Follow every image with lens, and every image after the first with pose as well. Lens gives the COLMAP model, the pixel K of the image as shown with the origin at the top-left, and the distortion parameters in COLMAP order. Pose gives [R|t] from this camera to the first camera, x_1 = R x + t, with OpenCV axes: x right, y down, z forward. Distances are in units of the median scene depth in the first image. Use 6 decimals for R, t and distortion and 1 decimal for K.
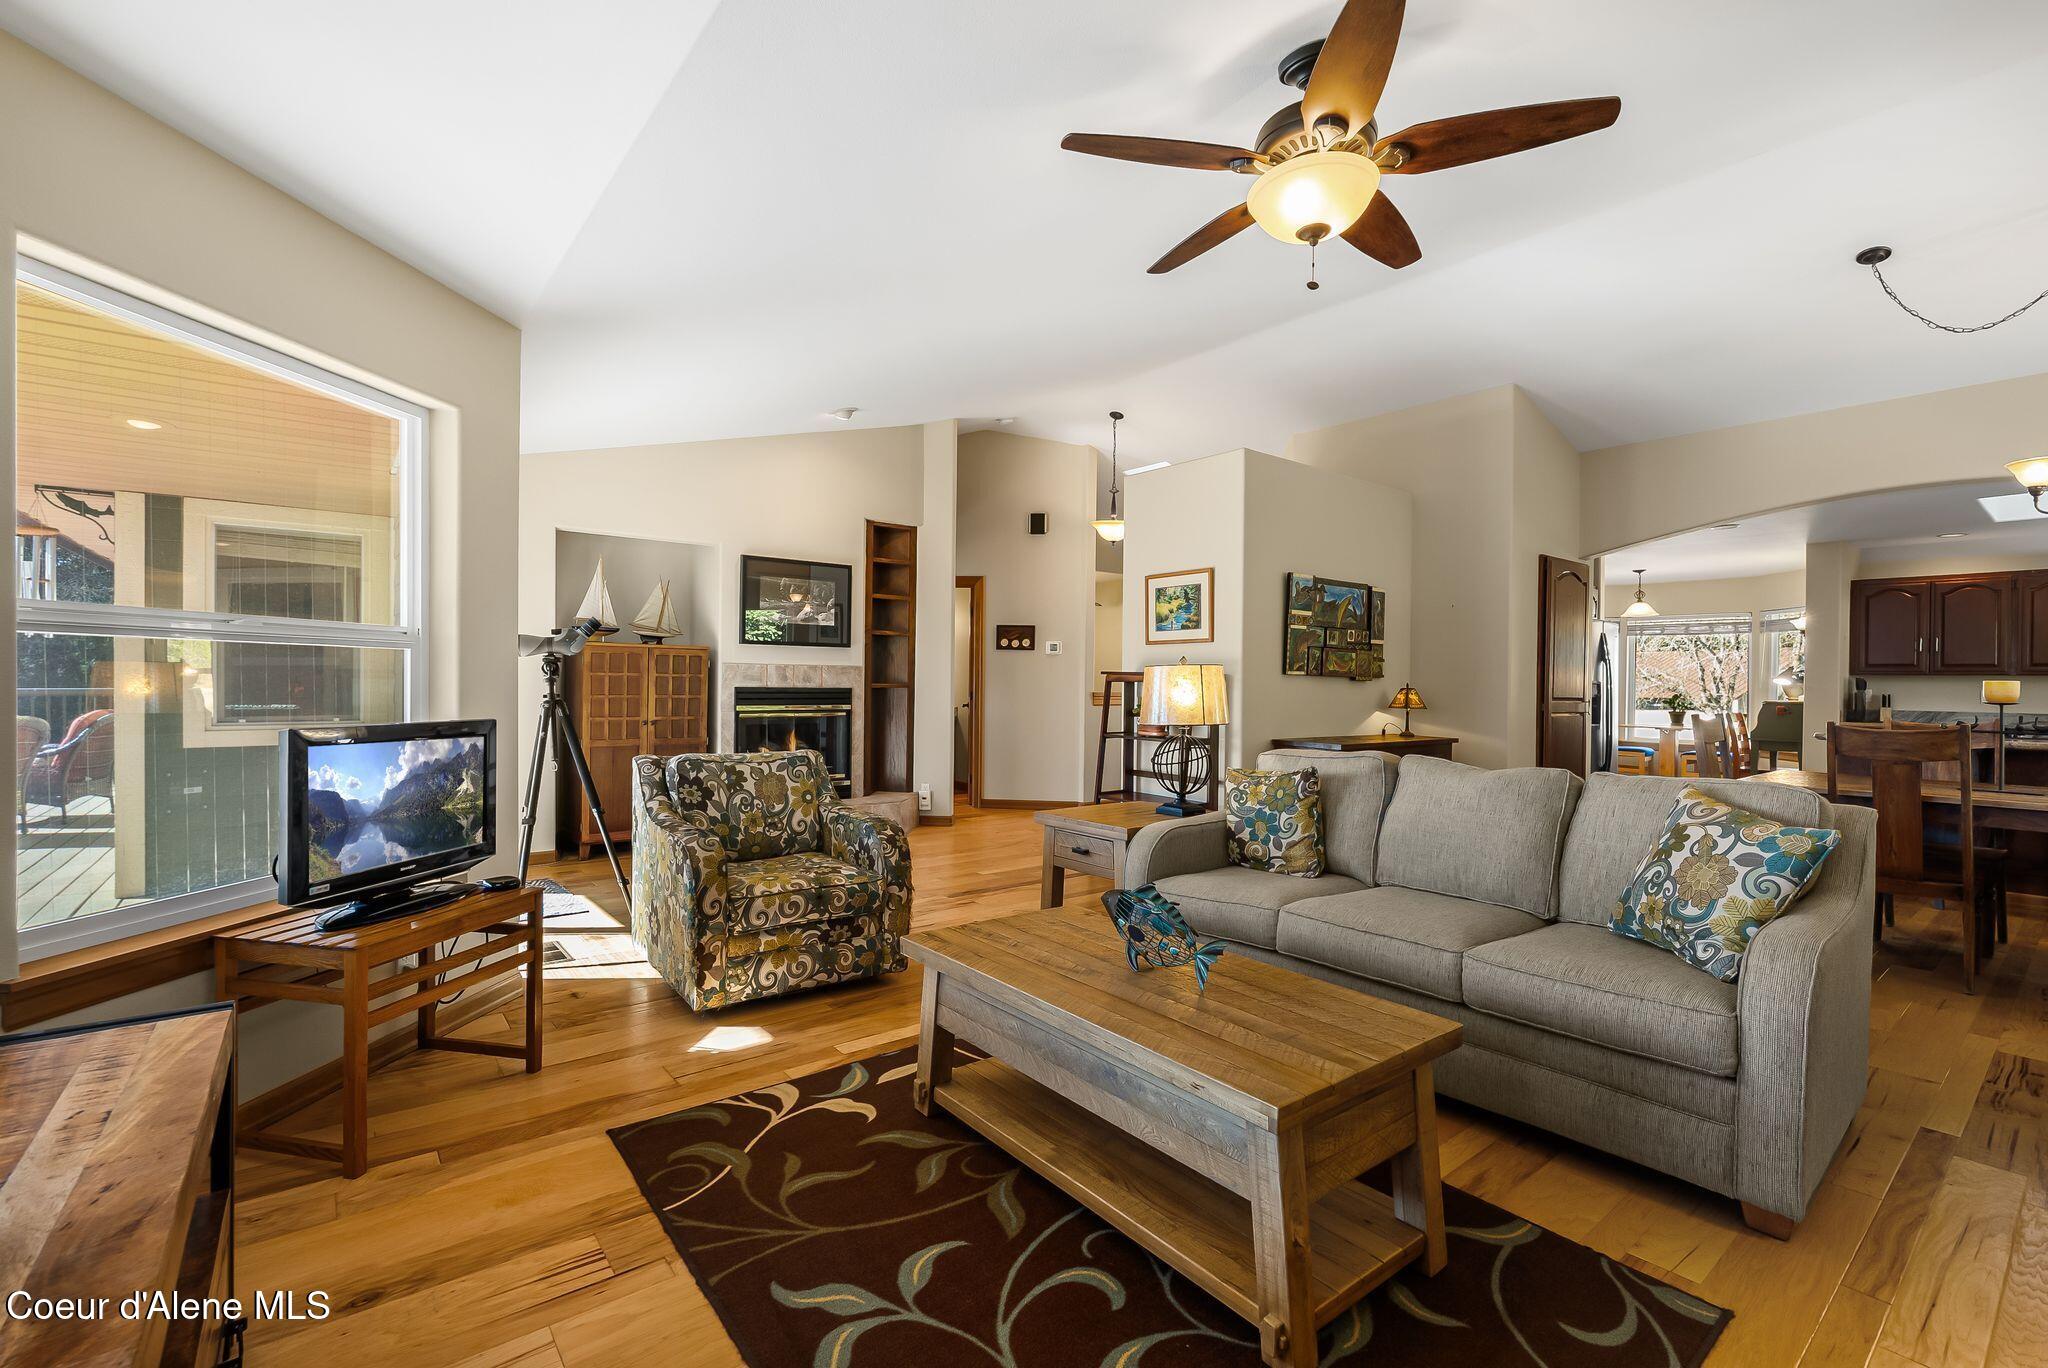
lens RADIAL K [[897.7, 0, 1025.3], [0, 897.7, 678.9], [0, 0, 1]] dist [0.001541, 0.000154]
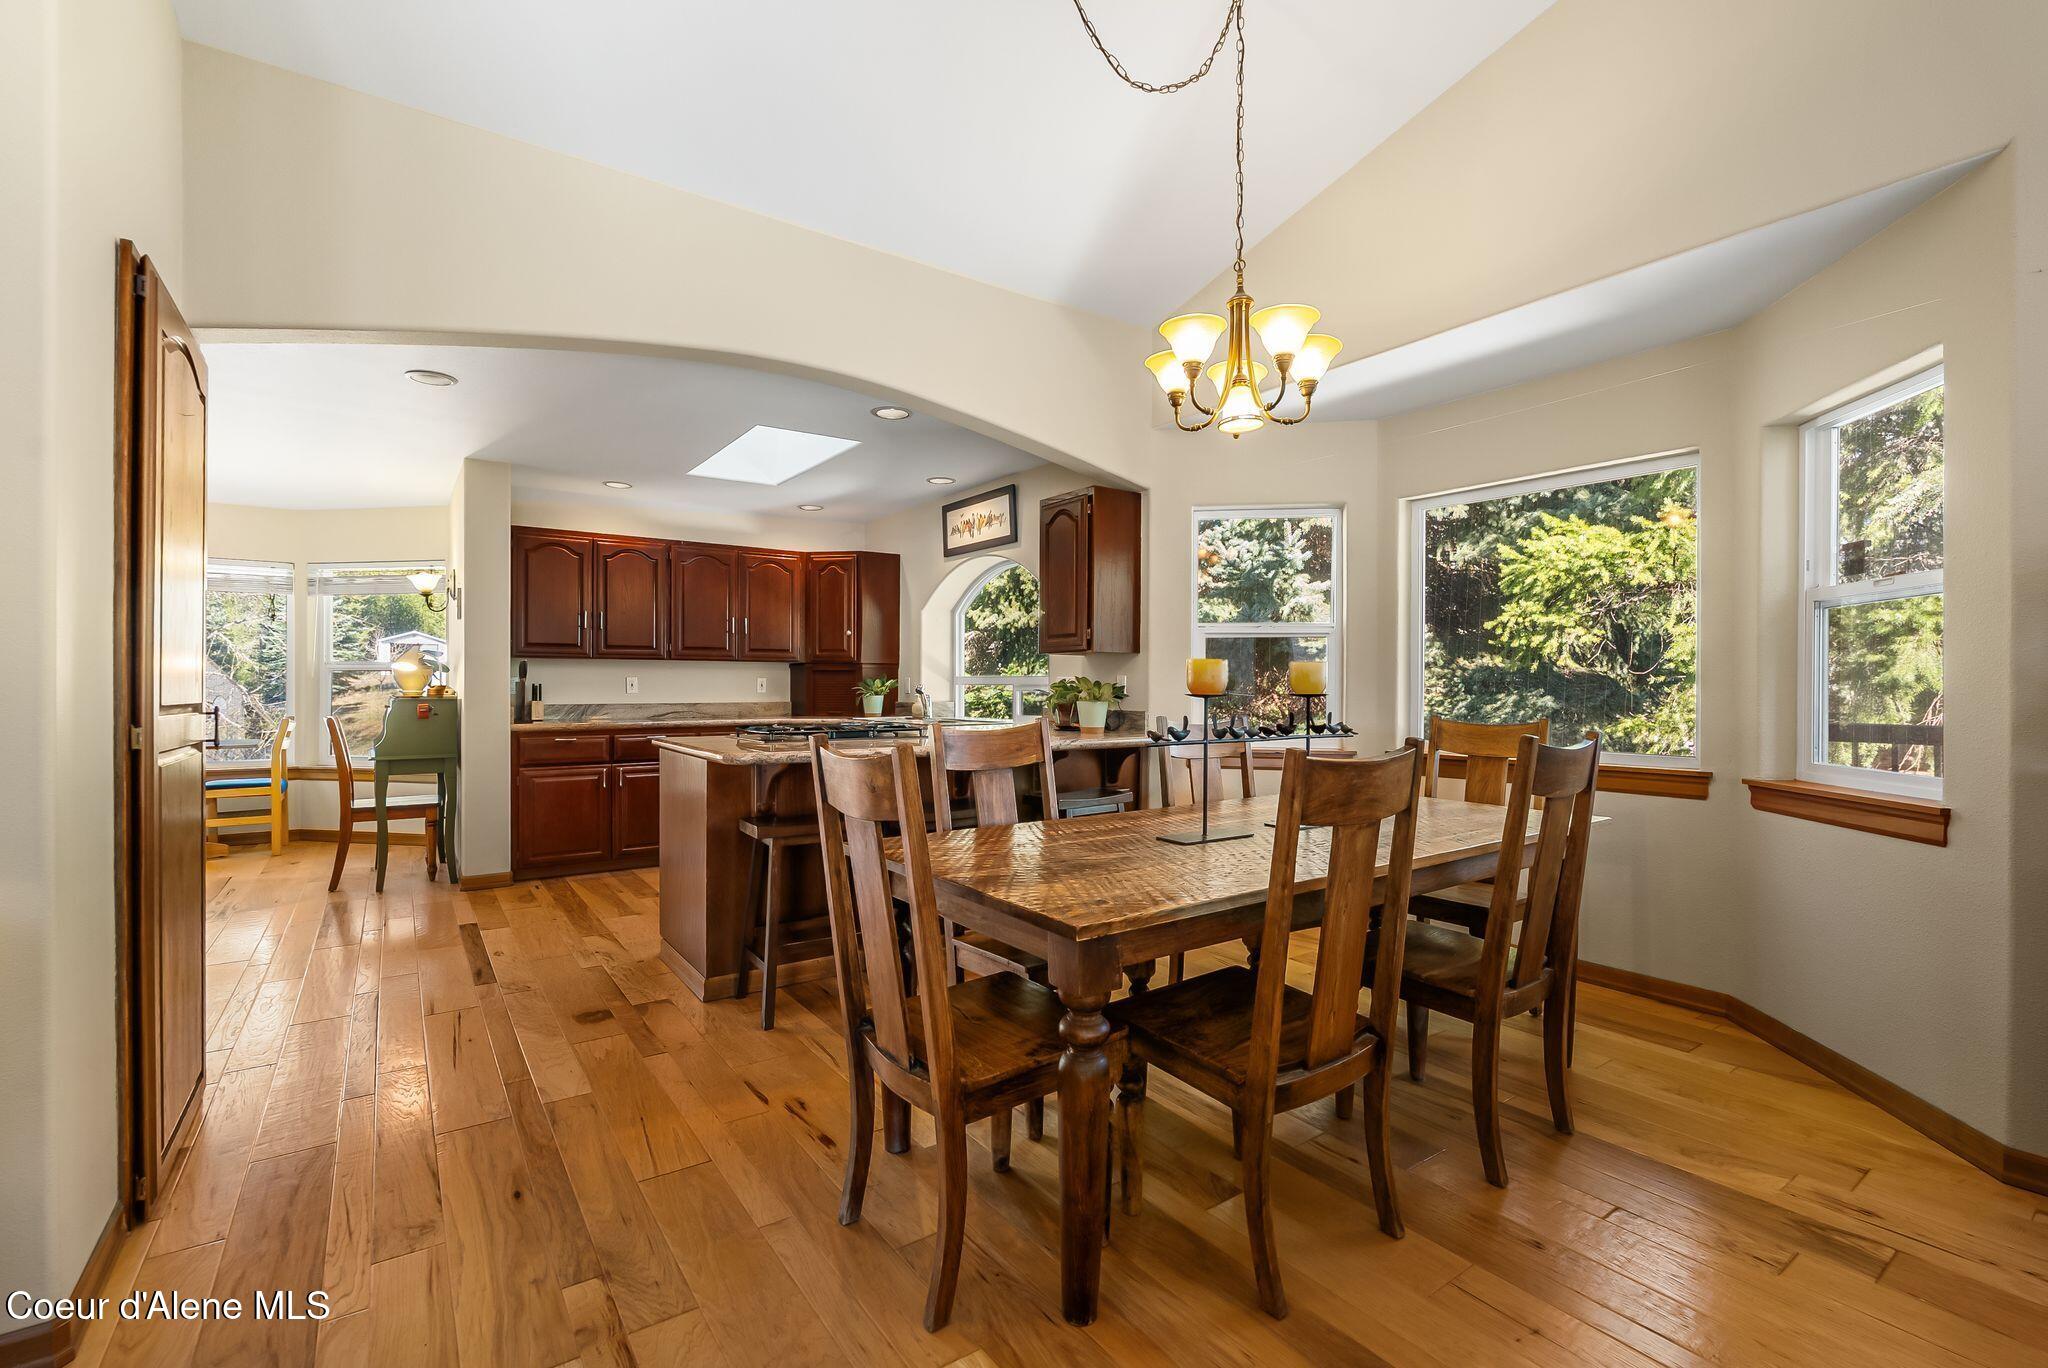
lens RADIAL K [[897.7, 0, 1023.5], [0, 897.7, 683.2], [0, 0, 1]] dist [0.001541, 0.000154]
pose [[0.050525, -0.010361, 0.998669, 0.230408], [0.000147, 0.999946, 0.010367, 0.009230], [-0.998723, -0.000377, 0.050524, 0.562539]]
